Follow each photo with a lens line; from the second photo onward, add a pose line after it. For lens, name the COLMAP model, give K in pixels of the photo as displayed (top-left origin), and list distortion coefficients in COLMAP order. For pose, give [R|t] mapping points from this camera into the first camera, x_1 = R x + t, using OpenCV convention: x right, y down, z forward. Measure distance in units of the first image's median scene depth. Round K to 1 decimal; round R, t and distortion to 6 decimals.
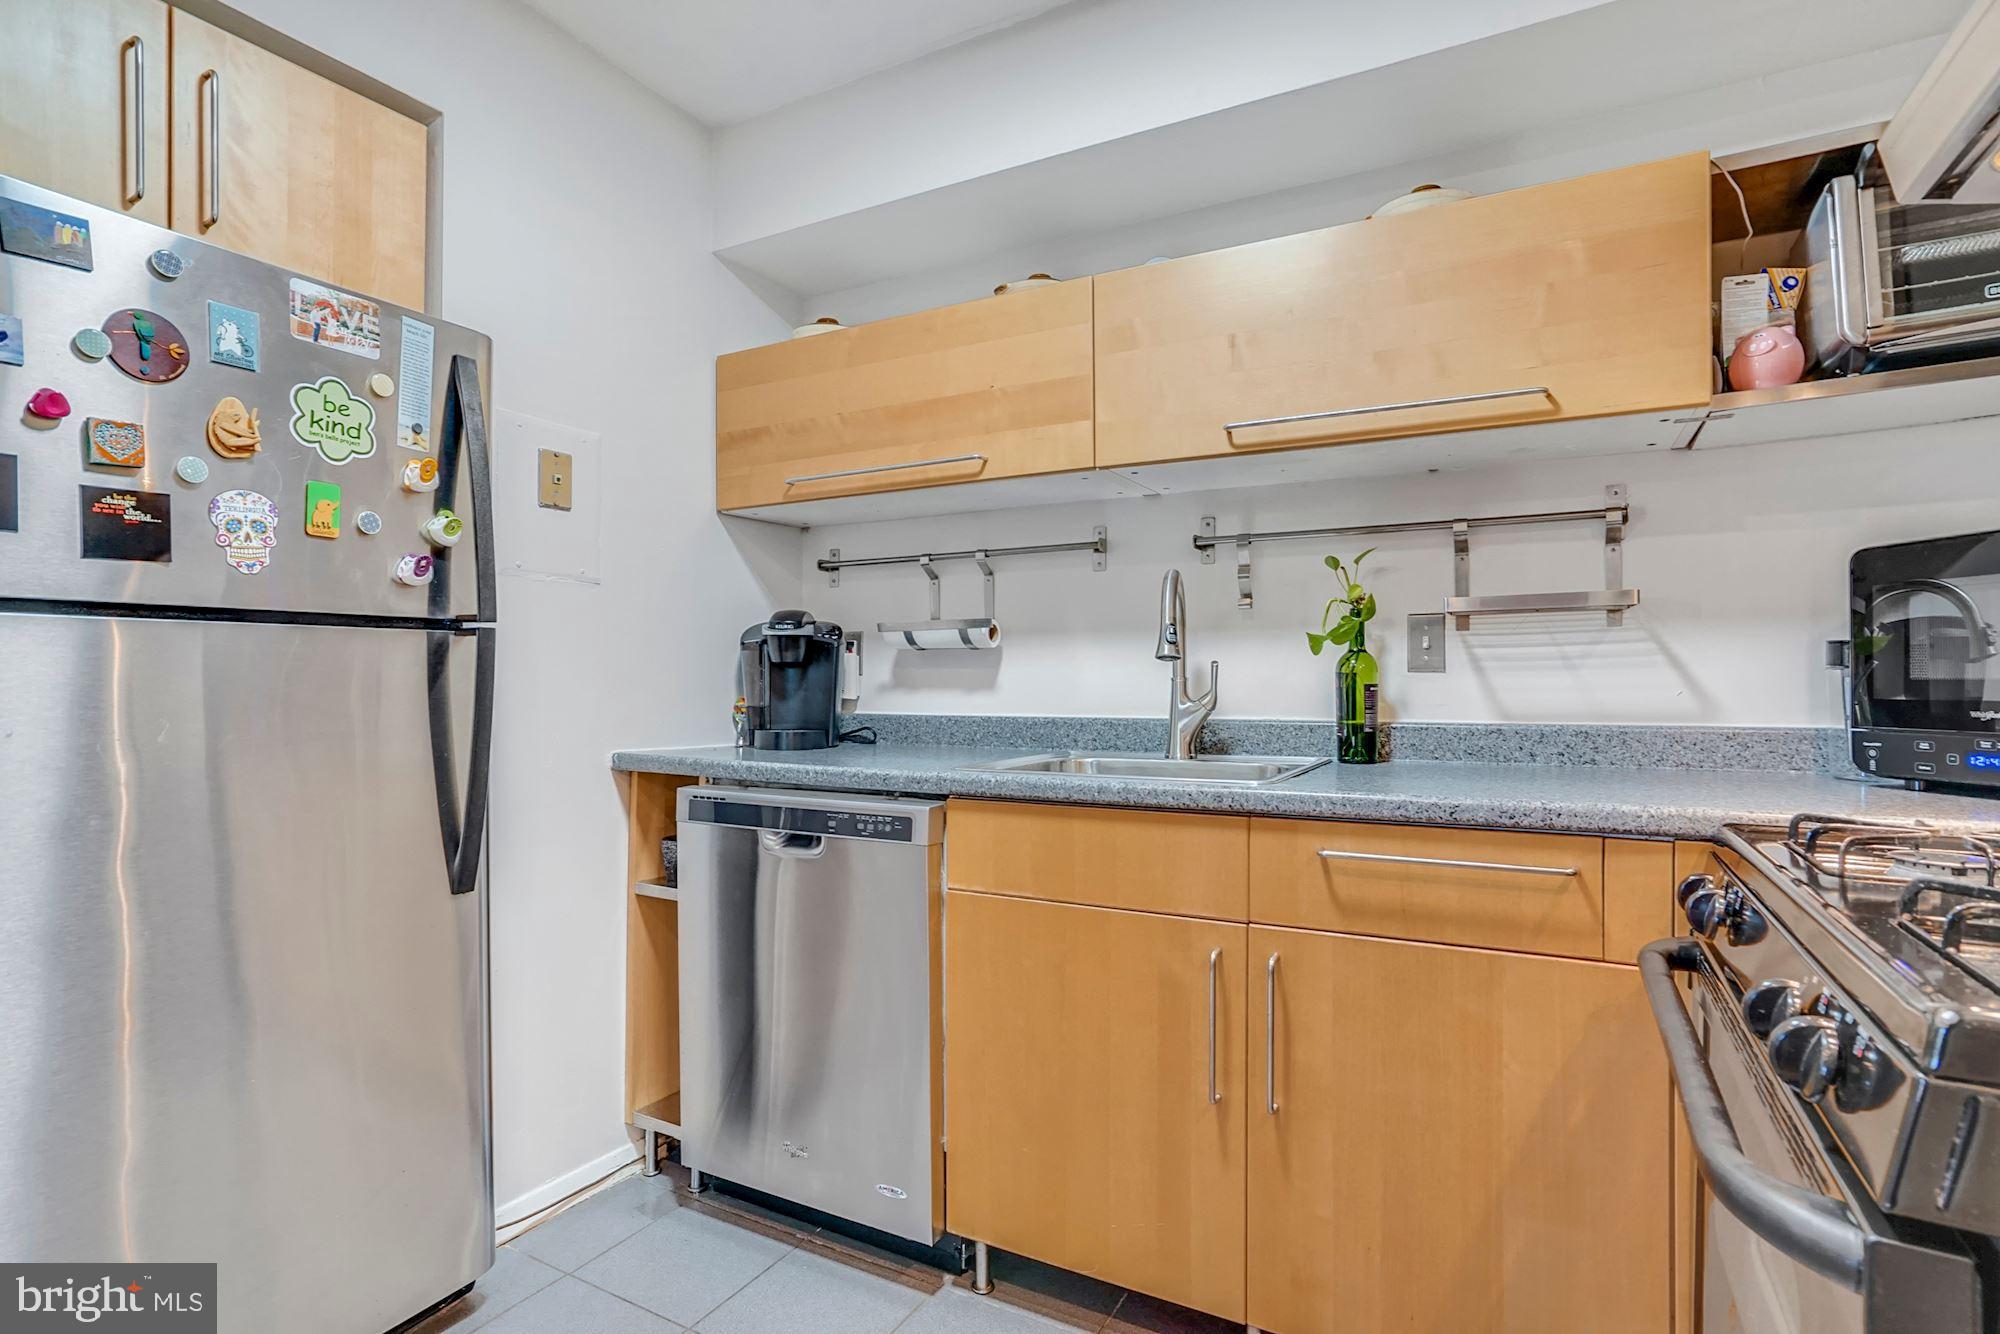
lens RADIAL K [[970.9, 0, 989.6], [0, 970.9, 677.3], [0, 0, 1]] dist [-0.050740, 0.025761]
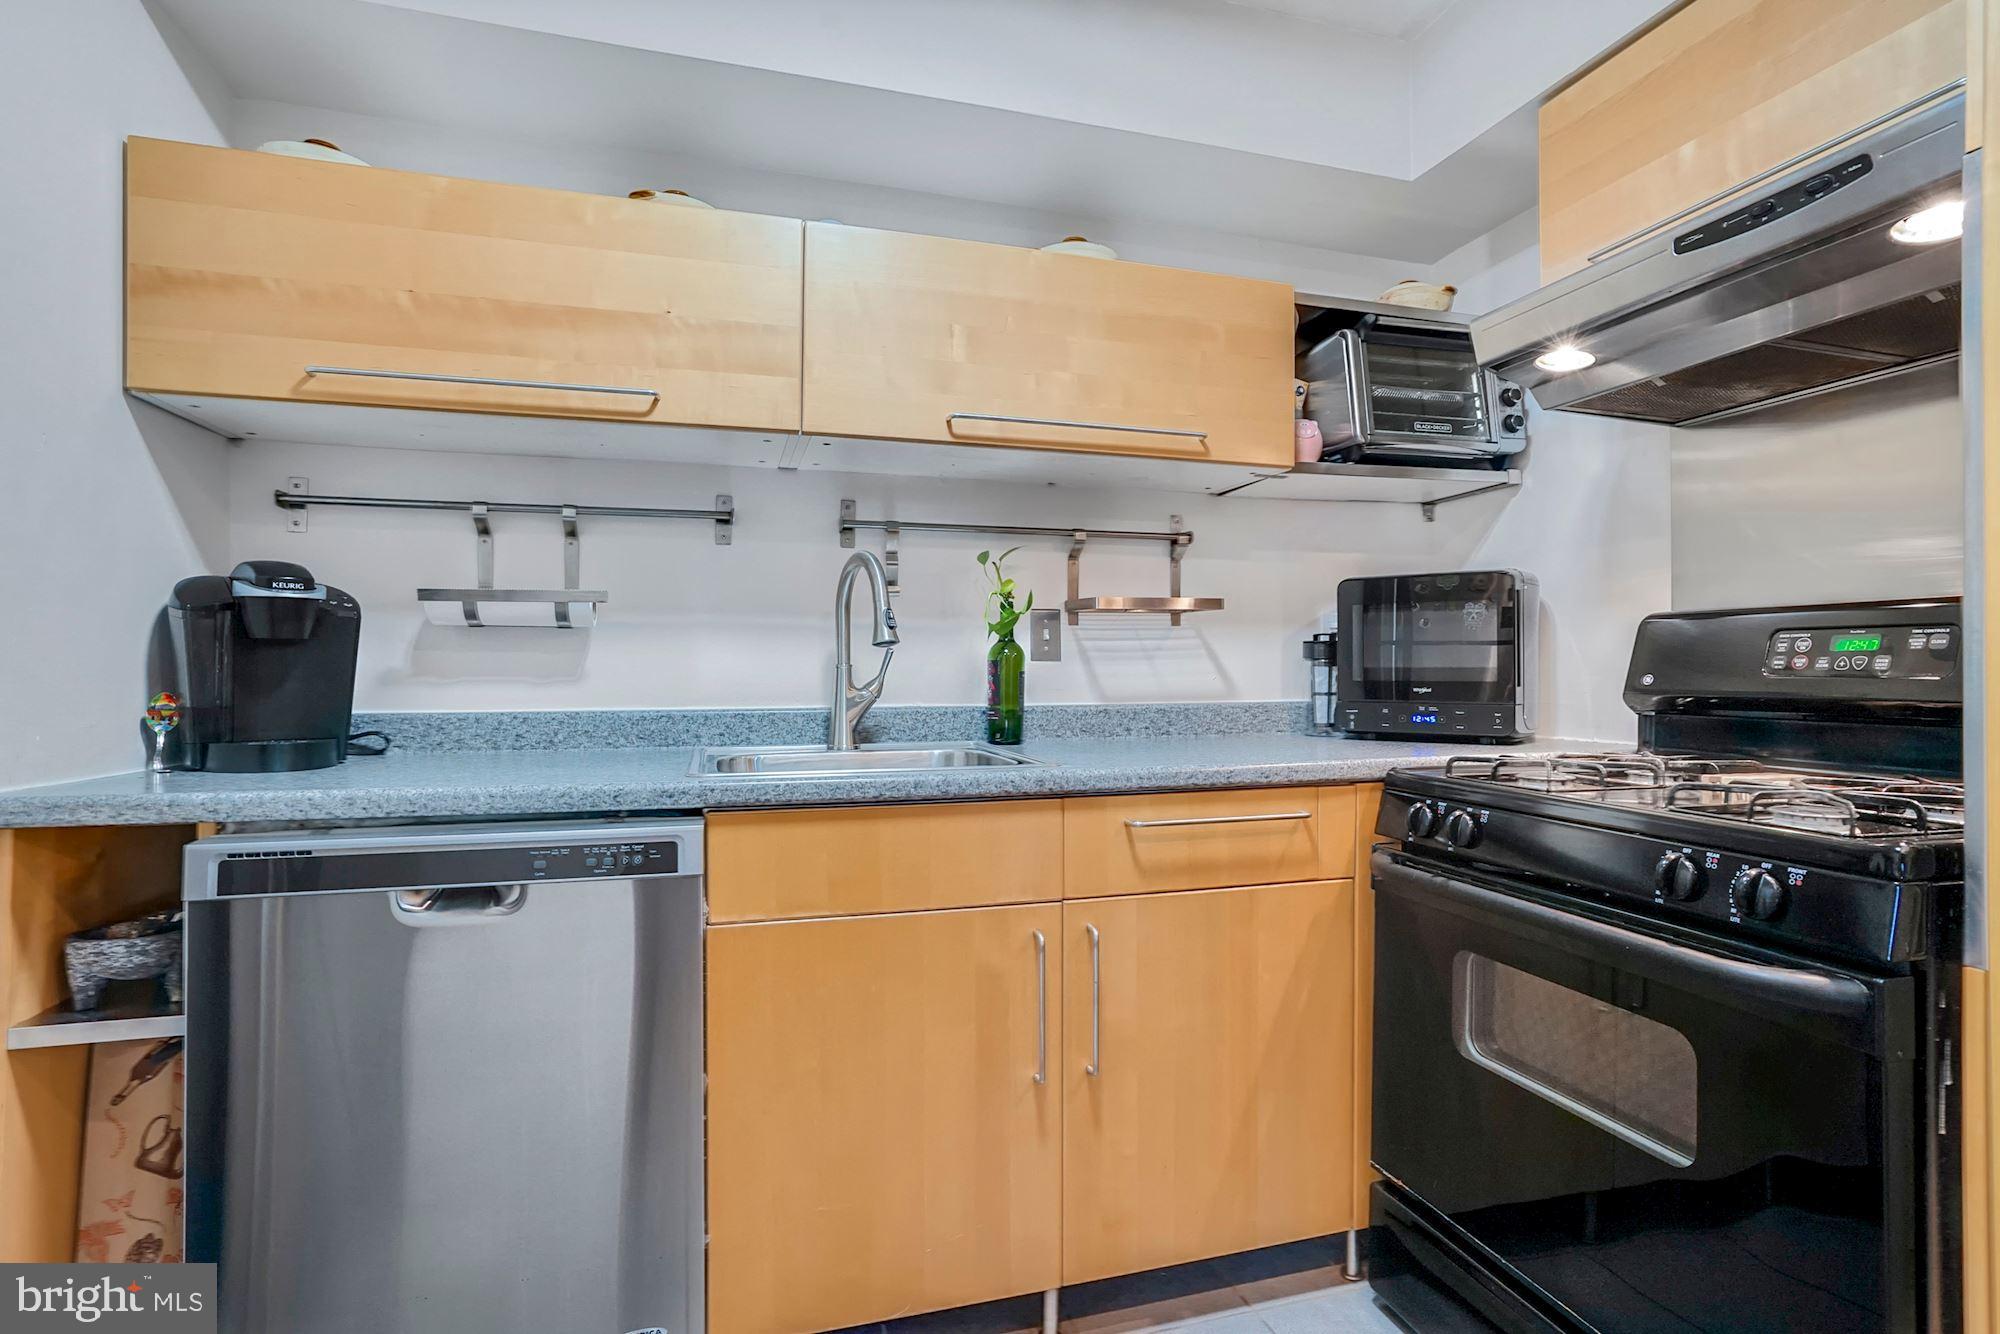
lens RADIAL K [[970.9, 0, 987.1], [0, 970.9, 657.2], [0, 0, 1]] dist [-0.050740, 0.025761]
pose [[0.709834, 0.009851, 0.704300, -0.402423], [-0.003207, 0.999937, -0.010755, 0.003034], [-0.704362, 0.005376, 0.709821, 0.239468]]
